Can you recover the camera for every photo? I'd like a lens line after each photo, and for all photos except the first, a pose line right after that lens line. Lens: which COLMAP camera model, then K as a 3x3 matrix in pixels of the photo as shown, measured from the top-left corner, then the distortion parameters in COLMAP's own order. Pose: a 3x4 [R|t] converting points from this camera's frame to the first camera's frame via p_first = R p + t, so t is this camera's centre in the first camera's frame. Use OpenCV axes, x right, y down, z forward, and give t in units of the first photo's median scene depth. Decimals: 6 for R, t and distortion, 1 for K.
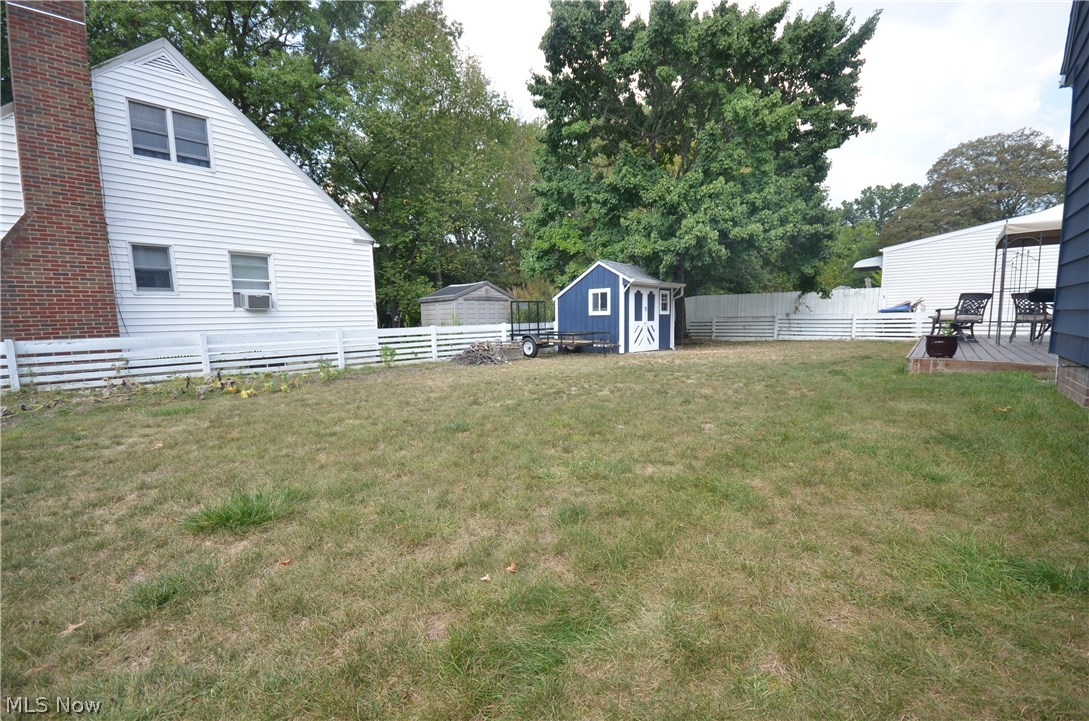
lens RADIAL K [[477.6, 0, 547.7], [0, 477.6, 371.0], [0, 0, 1]] dist [-0.003938, -0.002020]
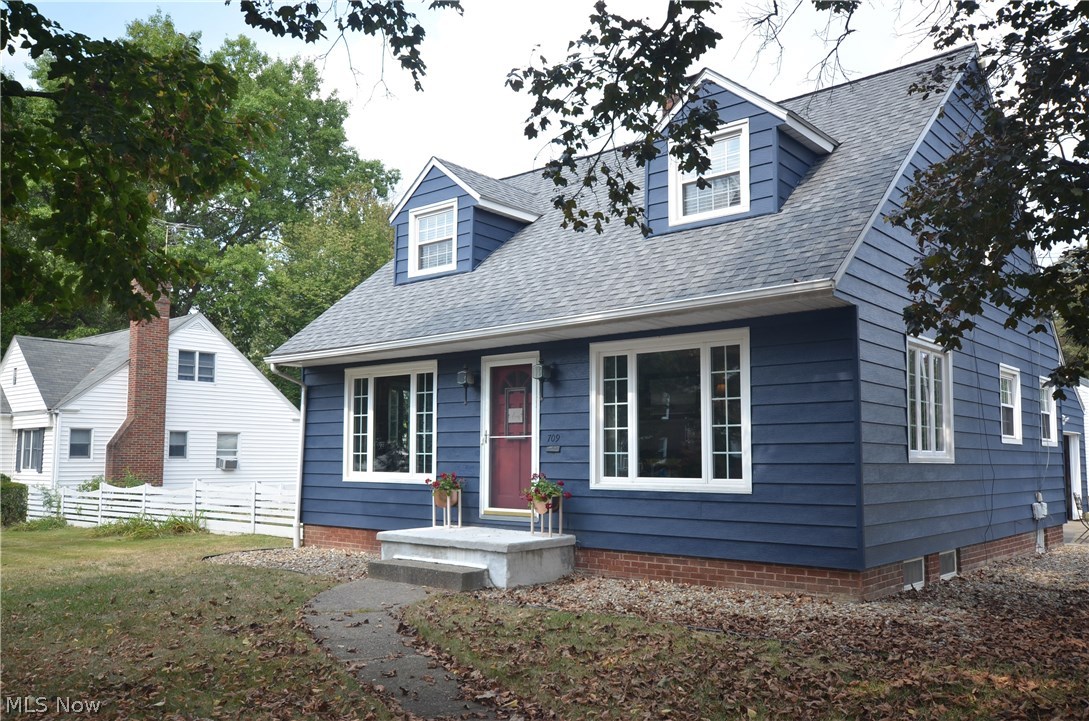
lens RADIAL K [[898.6, 0, 545.1], [0, 898.6, 360.4], [0, 0, 1]] dist [0.015829, 0.003592]
pose [[0.999368, 0.017751, -0.030812, 0.471620], [-0.024286, 0.973648, -0.226760, 0.156259], [0.025975, 0.227364, 0.973463, -1.805813]]
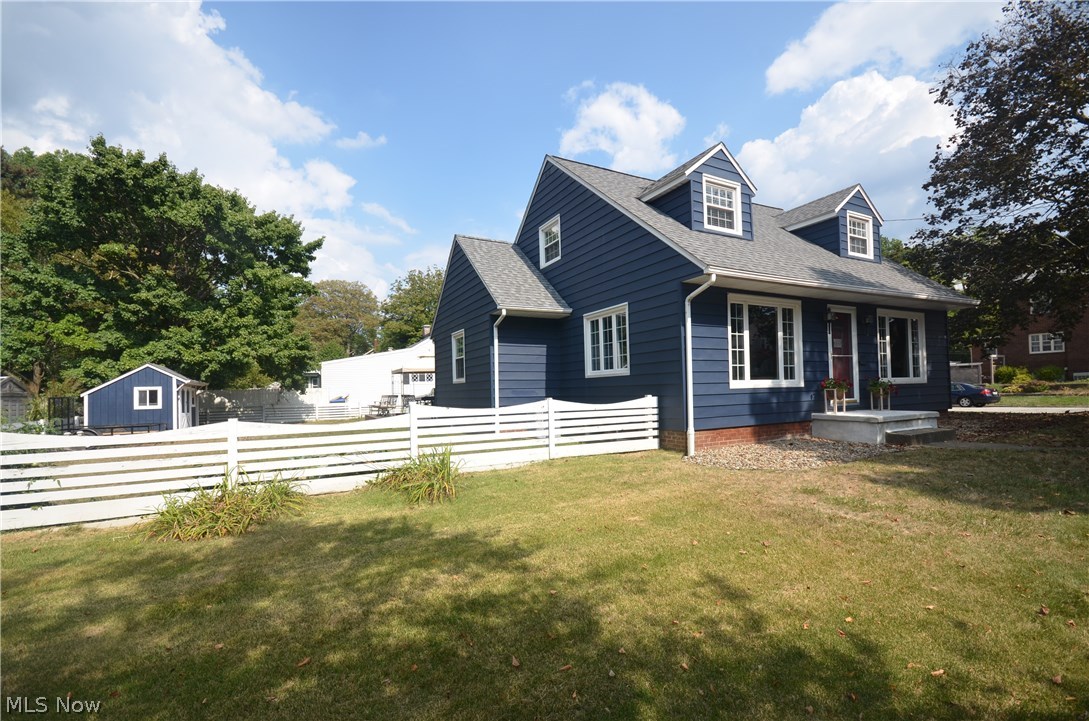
lens RADIAL K [[477.6, 0, 544.2], [0, 477.6, 369.2], [0, 0, 1]] dist [-0.003938, -0.002020]
pose [[0.394585, 0.047152, 0.917649, -0.777626], [0.127242, 0.986257, -0.105391, 0.046124], [-0.910007, 0.158350, 0.383162, -0.476086]]
